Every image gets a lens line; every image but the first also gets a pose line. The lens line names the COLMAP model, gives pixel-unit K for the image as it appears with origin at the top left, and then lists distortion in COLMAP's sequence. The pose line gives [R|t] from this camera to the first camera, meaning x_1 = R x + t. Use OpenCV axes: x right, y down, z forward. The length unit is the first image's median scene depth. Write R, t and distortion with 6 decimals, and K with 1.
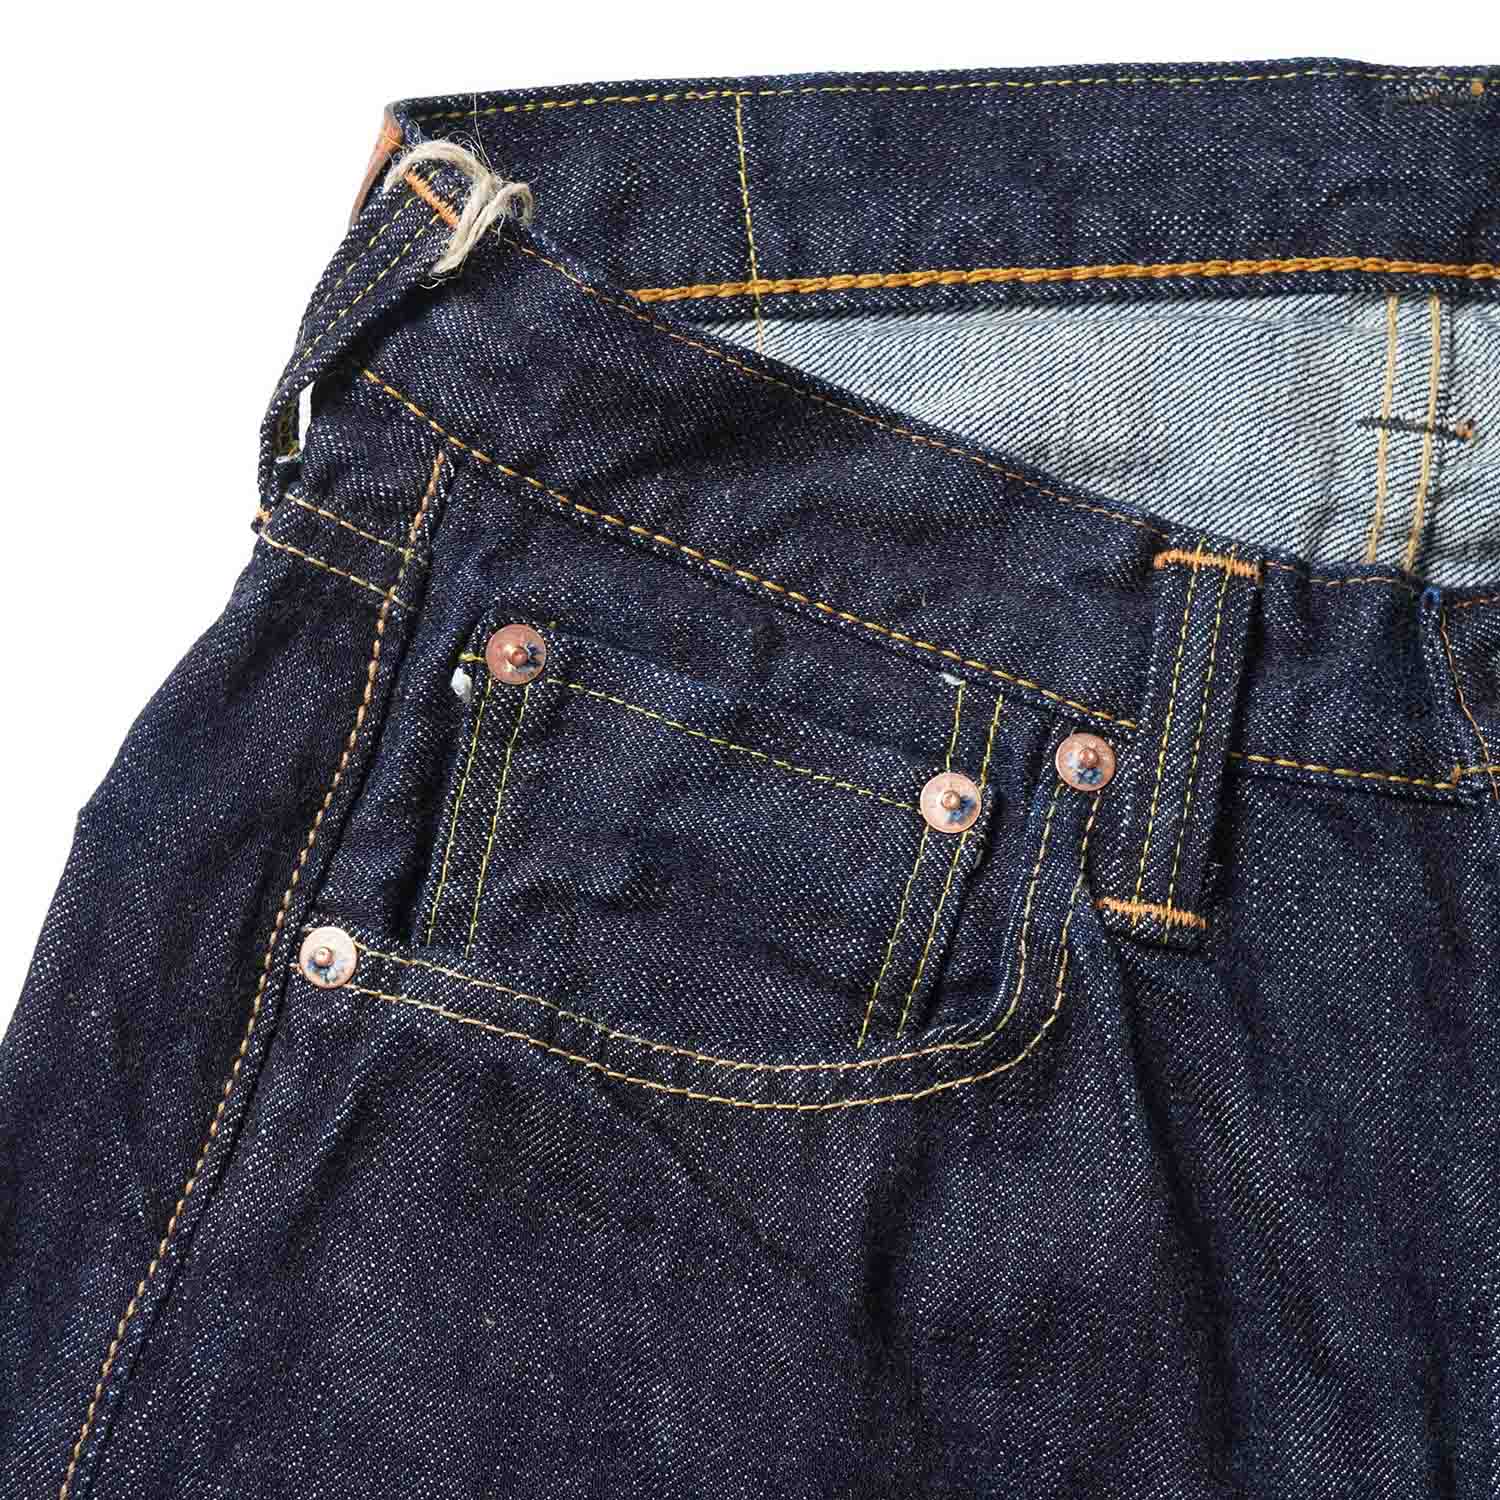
lens RADIAL K [[3451.8, 0, 750.0], [0, 3451.8, 750.0], [0, 0, 1]] dist [-0.028141, 0.074449]
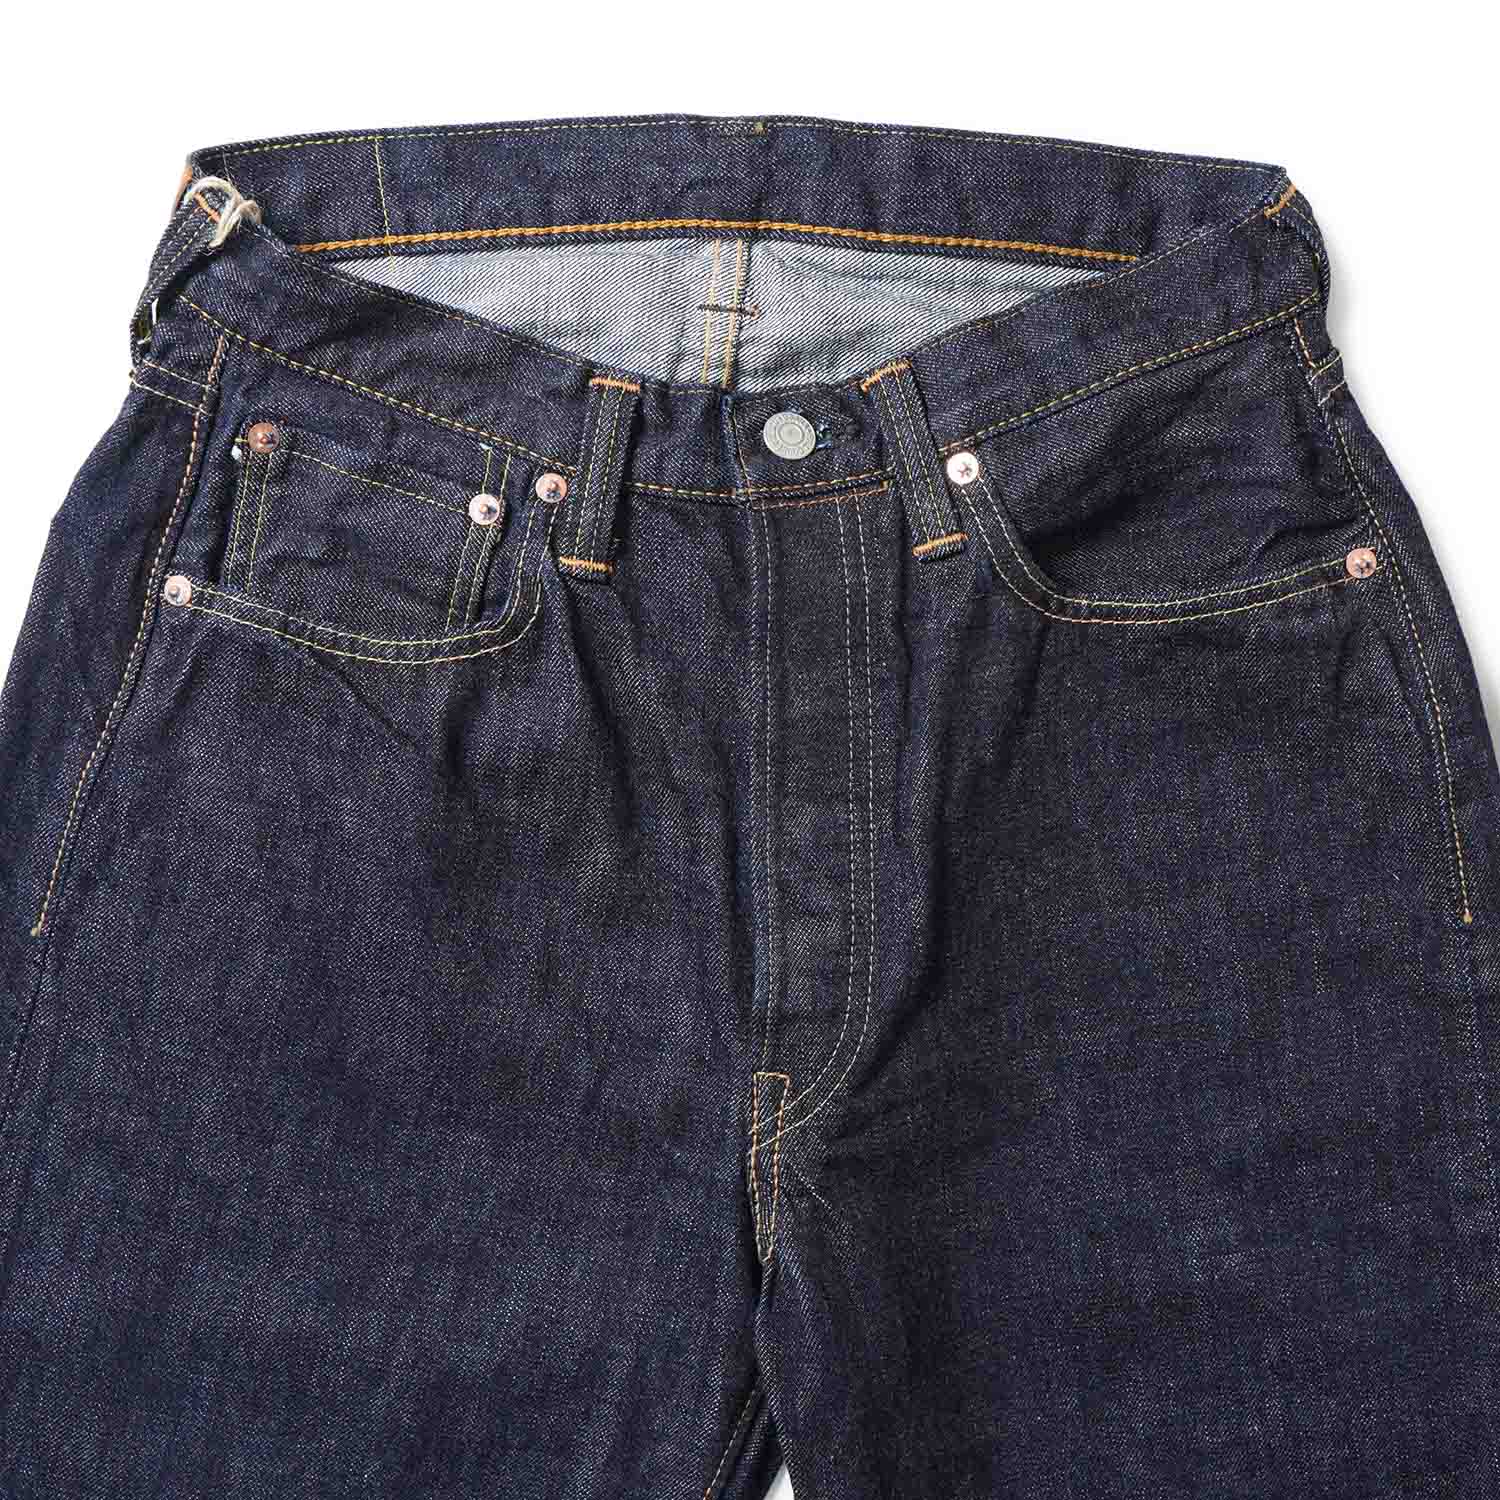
lens RADIAL K [[2682.7, 0, 750.0], [0, 2682.7, 750.0], [0, 0, 1]] dist [-0.037347, 0.066087]
pose [[0.999370, -0.009628, -0.034155, 0.262408], [0.015071, 0.986533, 0.162866, -0.097214], [0.032127, -0.163278, 0.986057, -0.539268]]
